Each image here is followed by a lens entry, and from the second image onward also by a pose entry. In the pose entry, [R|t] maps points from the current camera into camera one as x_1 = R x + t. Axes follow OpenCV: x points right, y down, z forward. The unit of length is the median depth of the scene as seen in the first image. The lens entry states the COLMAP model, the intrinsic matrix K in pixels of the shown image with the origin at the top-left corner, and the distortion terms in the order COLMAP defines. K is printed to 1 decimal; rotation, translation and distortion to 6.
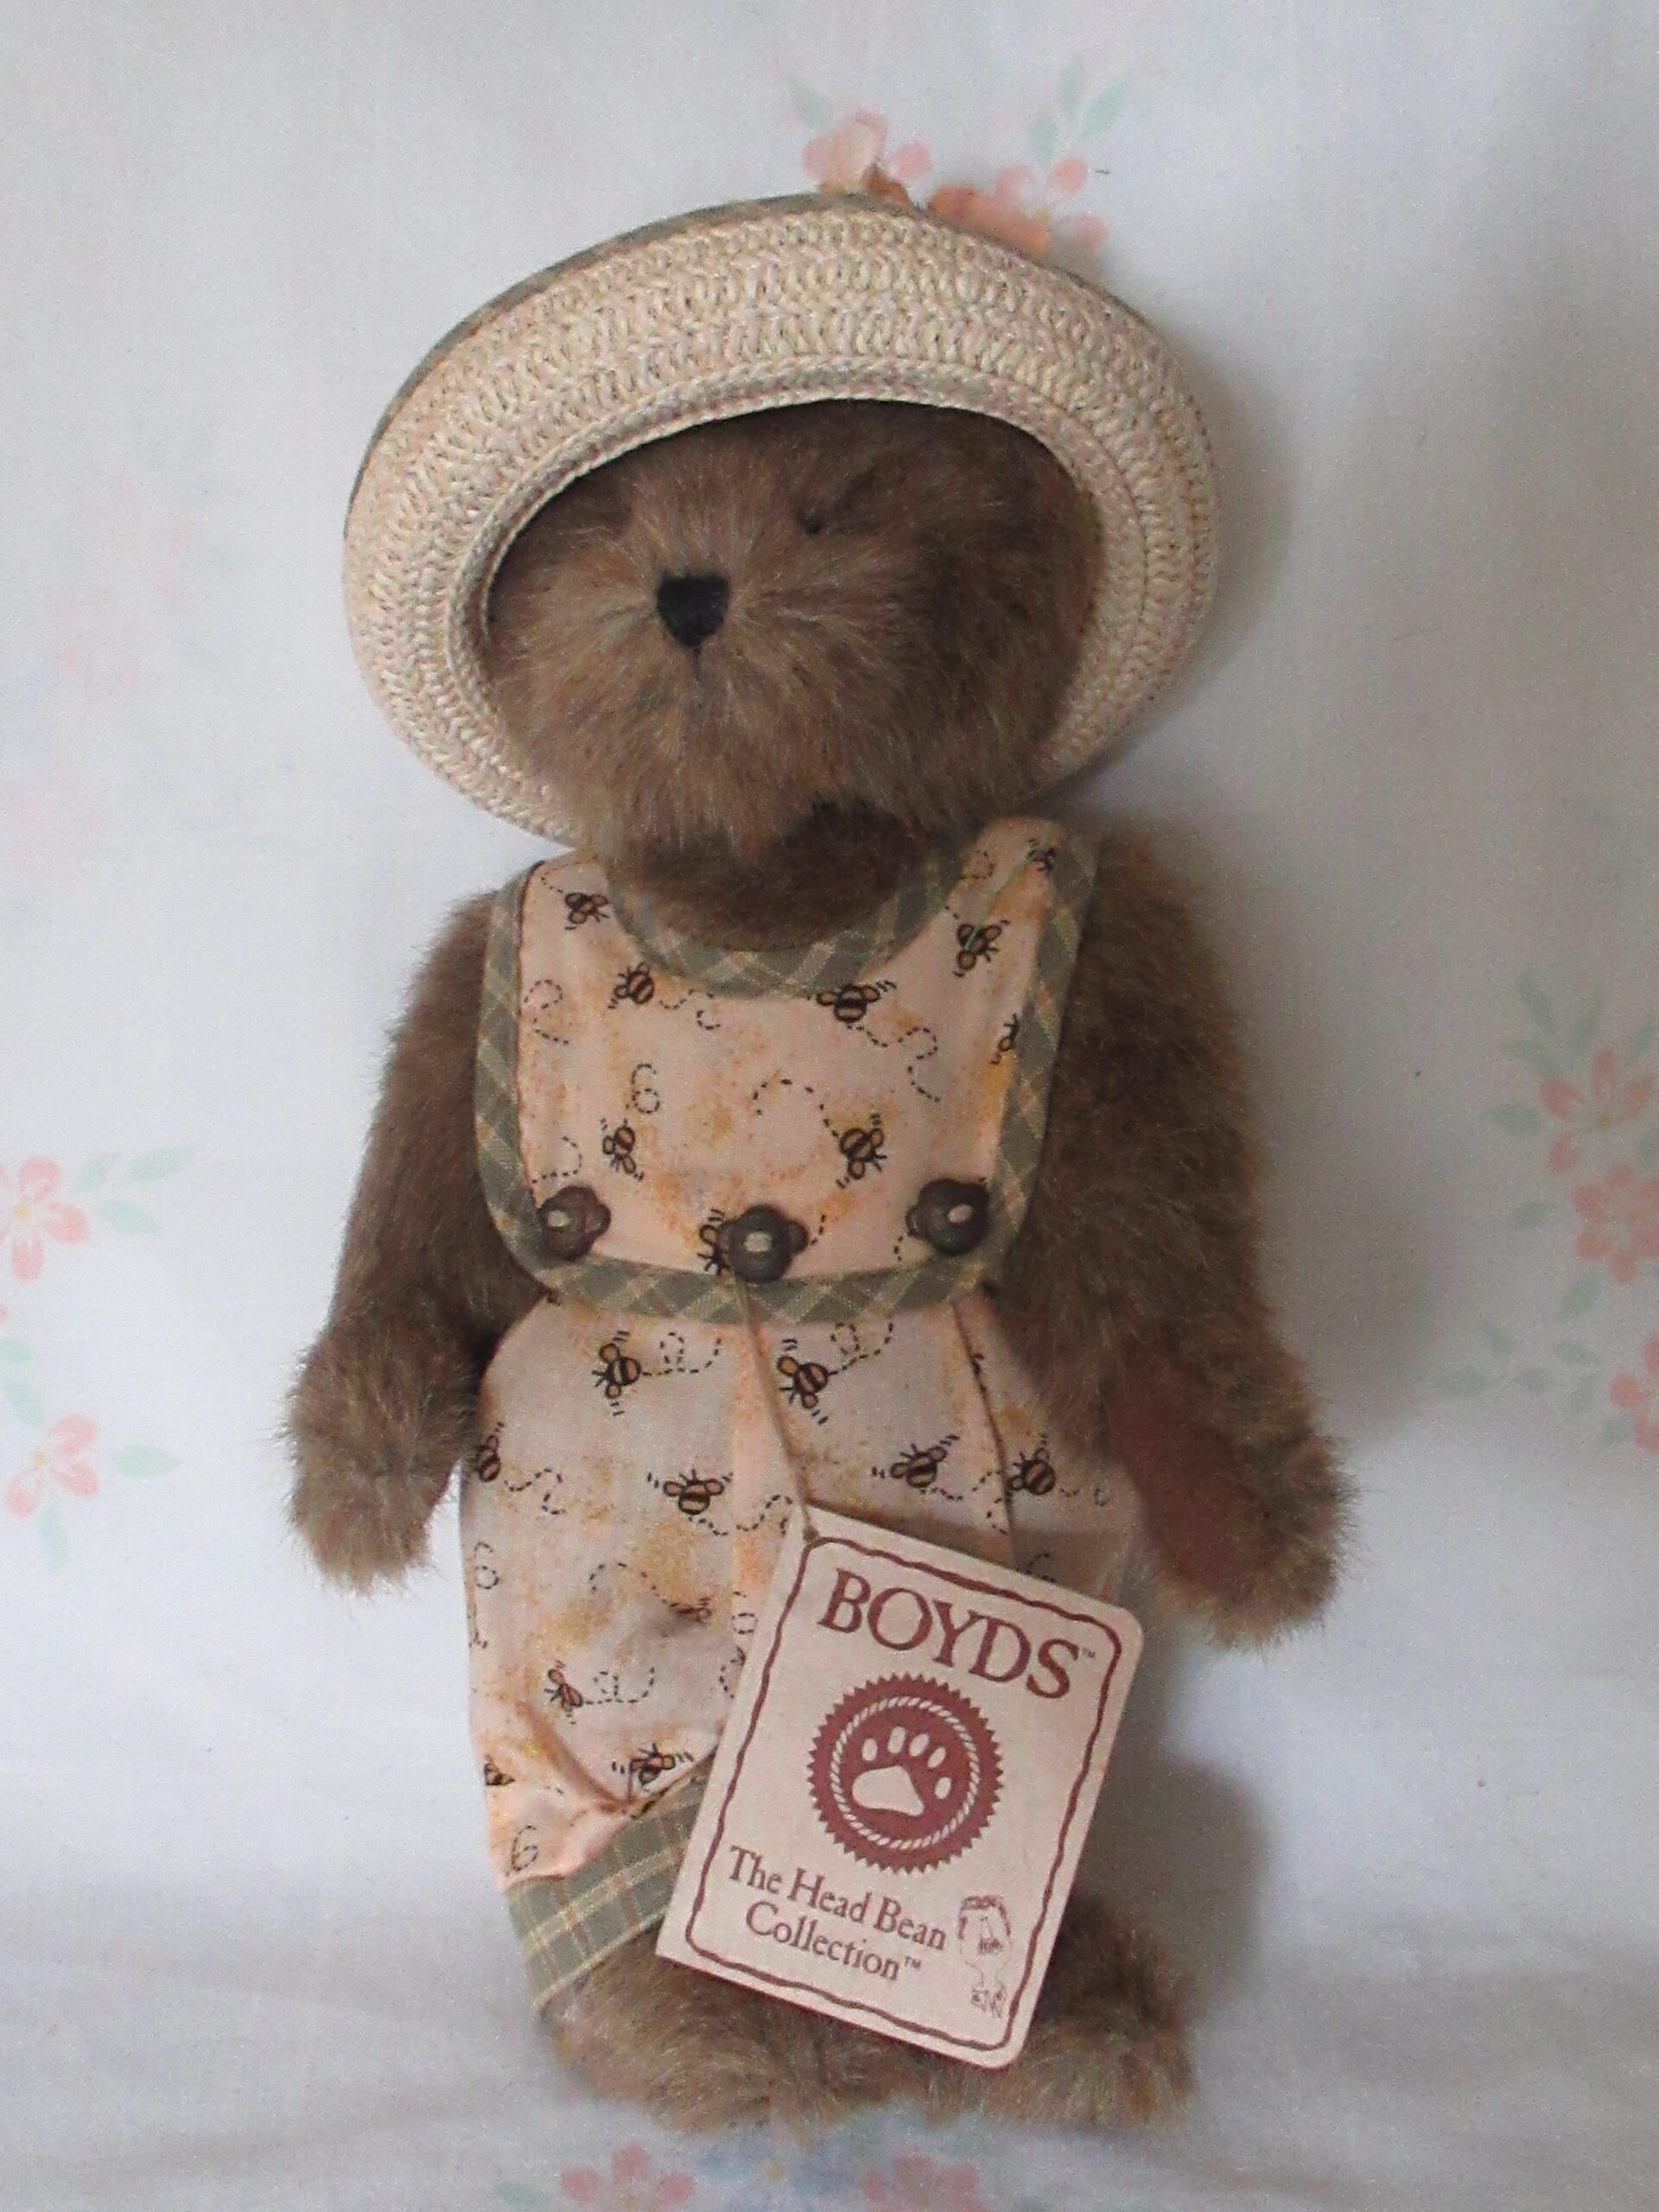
lens RADIAL K [[3321.2, 0, 825.9], [0, 3321.2, 1103.6], [0, 0, 1]] dist [-0.016417, 0.000000]
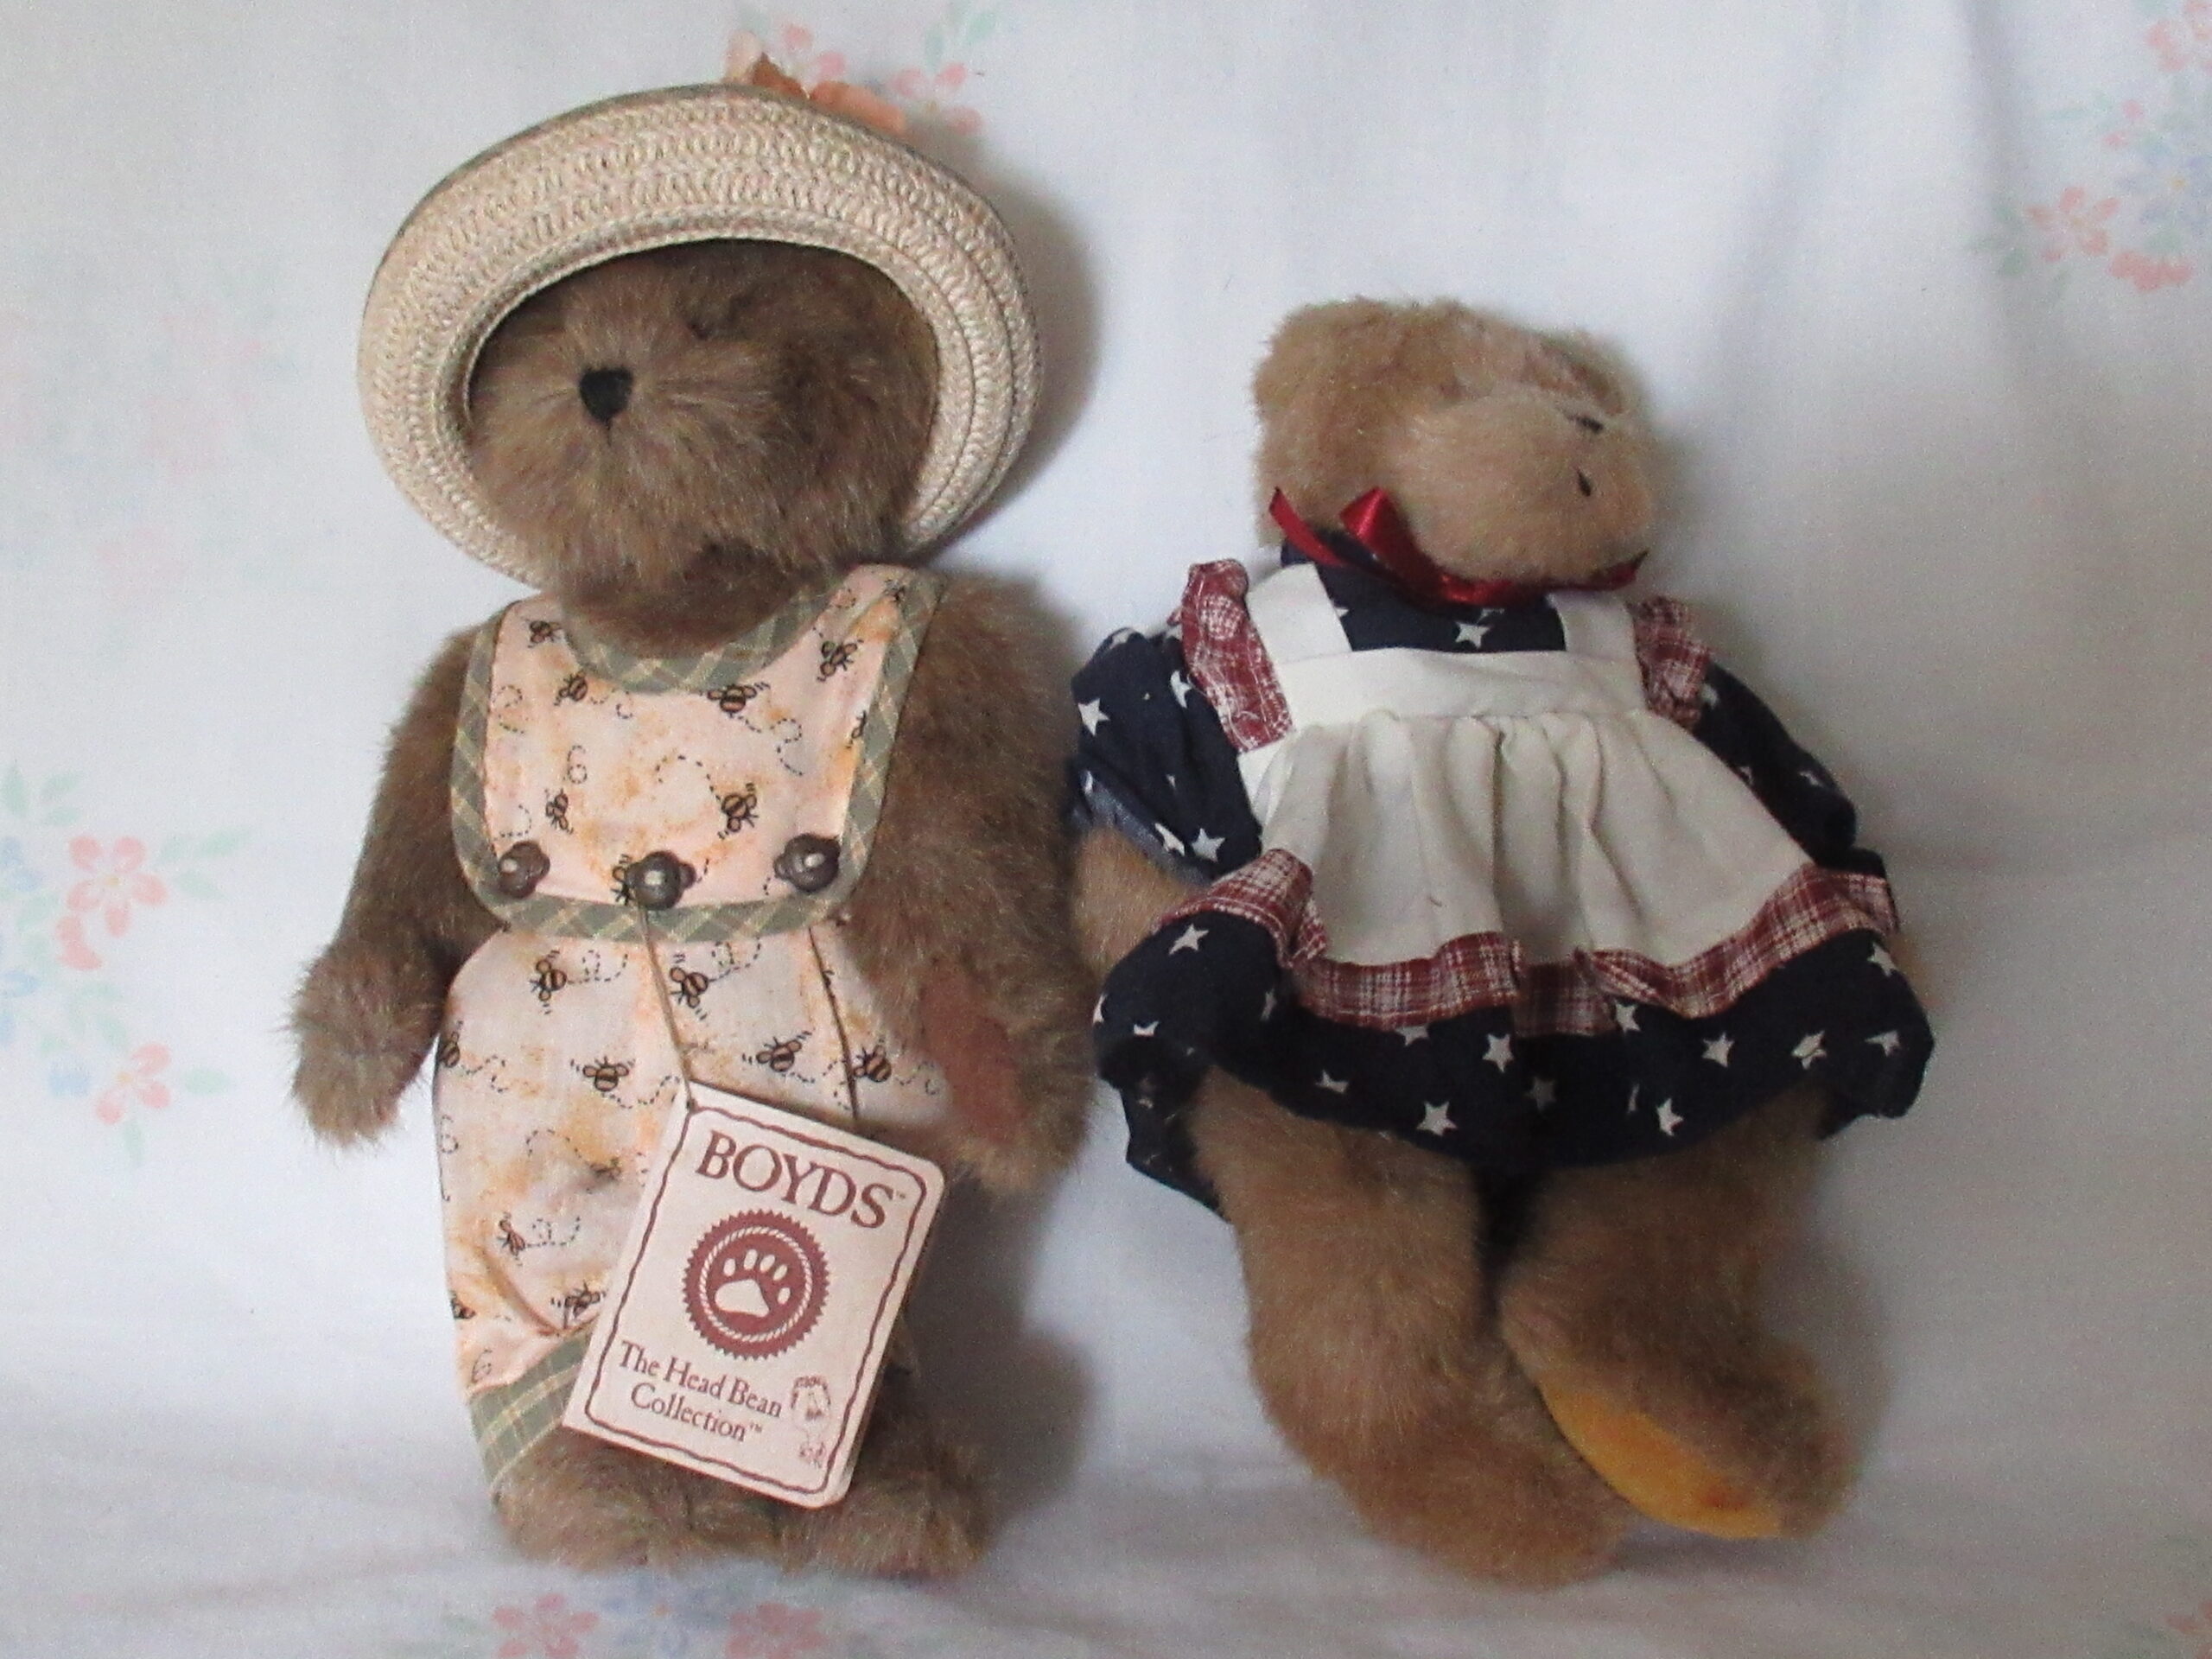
lens RADIAL K [[3321.2, 0, 1107.2], [0, 3321.2, 825.0], [0, 0, 1]] dist [-0.016417, 0.000000]
pose [[0.999966, 0.007975, -0.002080, 0.158468], [-0.008085, 0.998193, -0.059546, 0.096276], [0.001601, 0.059560, 0.998223, -0.297213]]
